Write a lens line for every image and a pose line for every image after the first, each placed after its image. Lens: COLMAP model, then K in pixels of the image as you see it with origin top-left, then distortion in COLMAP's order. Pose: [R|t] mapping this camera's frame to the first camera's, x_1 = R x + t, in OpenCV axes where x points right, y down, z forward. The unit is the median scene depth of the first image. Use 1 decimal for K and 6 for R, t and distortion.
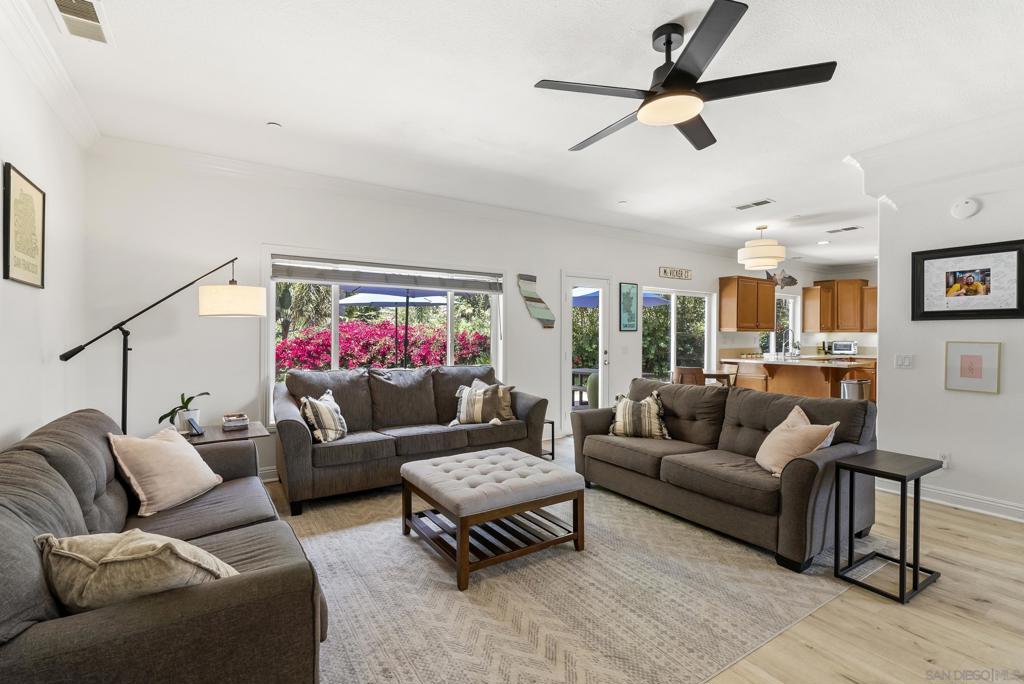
lens RADIAL K [[465.0, 0, 508.4], [0, 465.0, 337.6], [0, 0, 1]] dist [-0.003706, 0.000692]
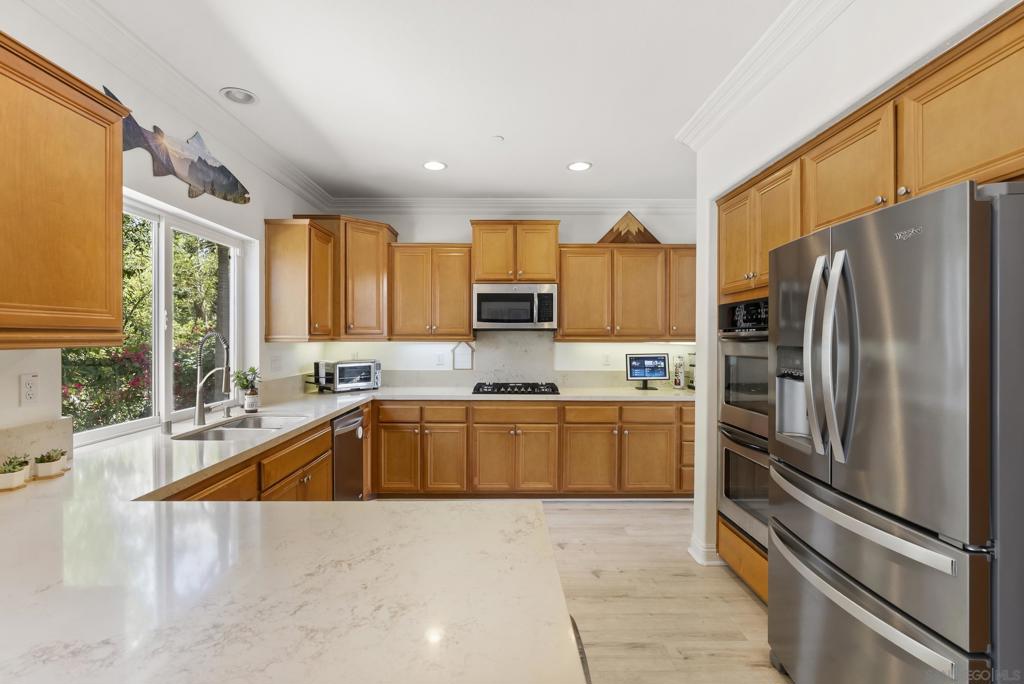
lens RADIAL K [[465.0, 0, 509.1], [0, 465.0, 340.5], [0, 0, 1]] dist [-0.003706, 0.000692]
pose [[0.538507, -0.004108, 0.842611, 0.428624], [0.007735, 0.999970, -0.000068, -0.010877], [-0.842586, 0.006554, 0.538522, 0.641936]]
